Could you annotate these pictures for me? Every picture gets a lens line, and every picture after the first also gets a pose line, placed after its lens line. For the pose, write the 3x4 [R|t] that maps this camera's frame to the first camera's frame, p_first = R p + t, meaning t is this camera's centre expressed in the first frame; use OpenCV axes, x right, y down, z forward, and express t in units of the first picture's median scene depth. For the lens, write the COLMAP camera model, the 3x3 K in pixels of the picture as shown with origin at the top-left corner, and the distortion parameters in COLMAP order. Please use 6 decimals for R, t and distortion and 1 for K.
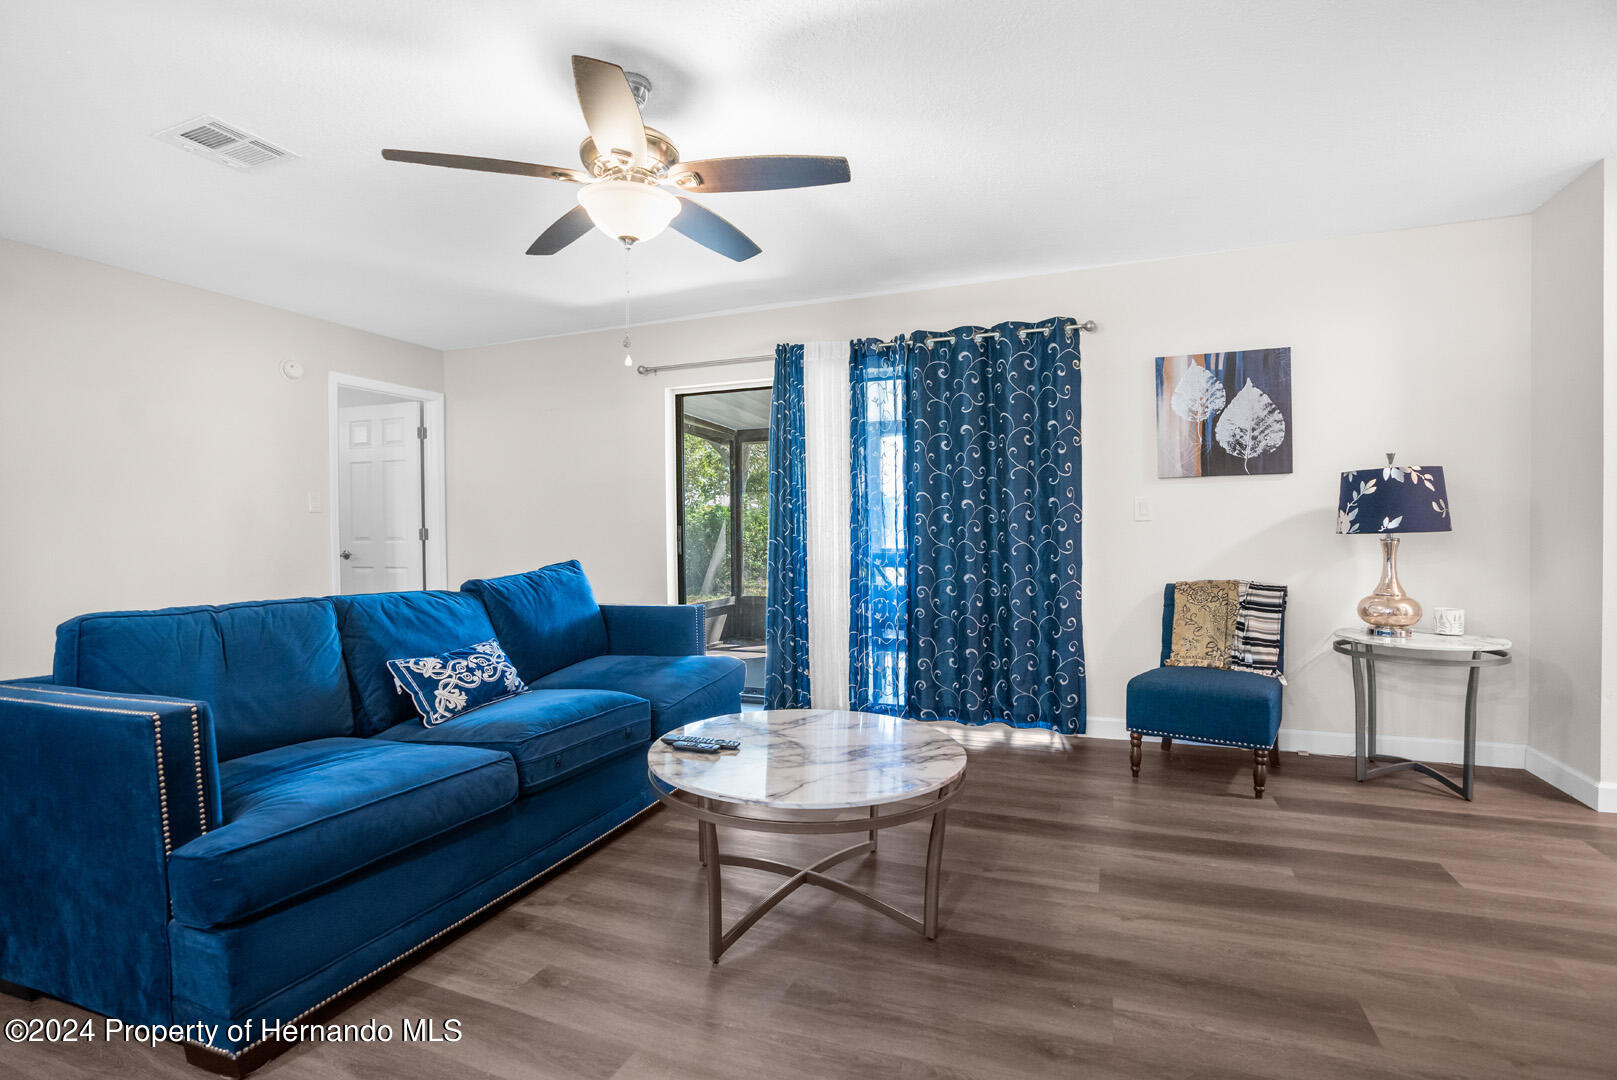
lens RADIAL K [[763.8, 0, 829.8], [0, 763.8, 536.8], [0, 0, 1]] dist [-0.040041, 0.000123]
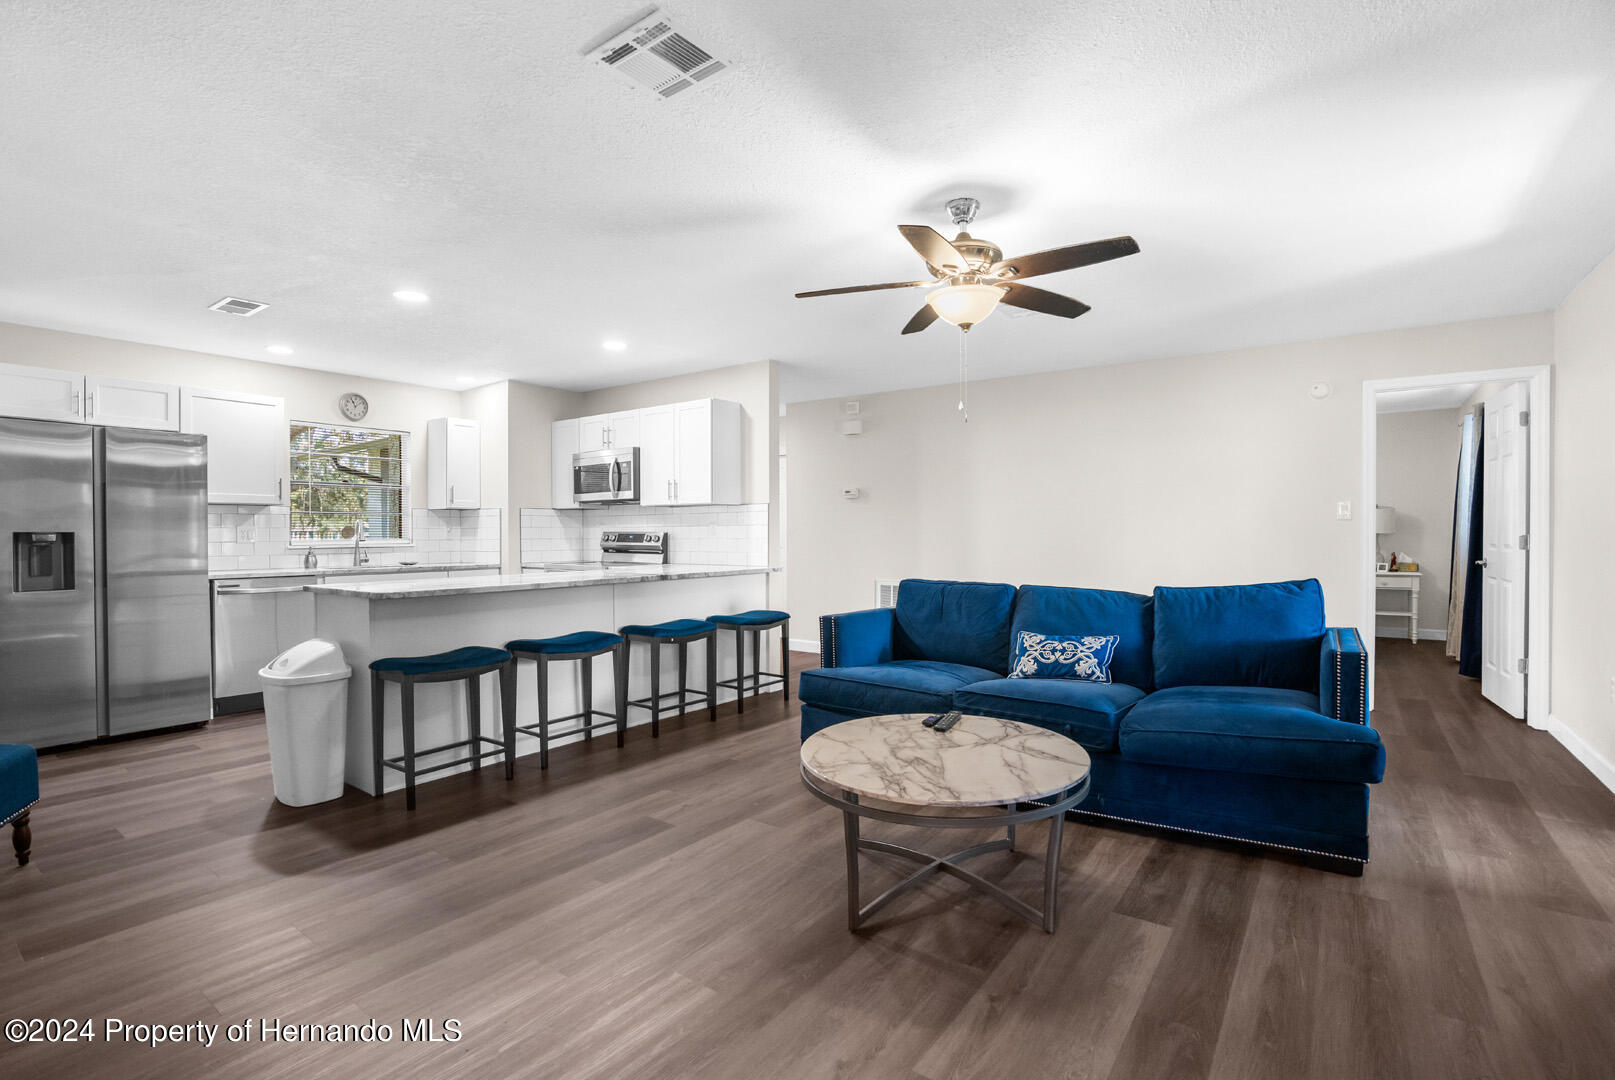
lens RADIAL K [[755.3, 0, 802.1], [0, 755.3, 538.3], [0, 0, 1]] dist [-0.040502, 0.025127]
pose [[-0.268929, 0.015301, -0.963039, 1.018468], [-0.001762, 0.999864, 0.016378, -0.045951], [0.963158, 0.006101, -0.268865, 1.040658]]
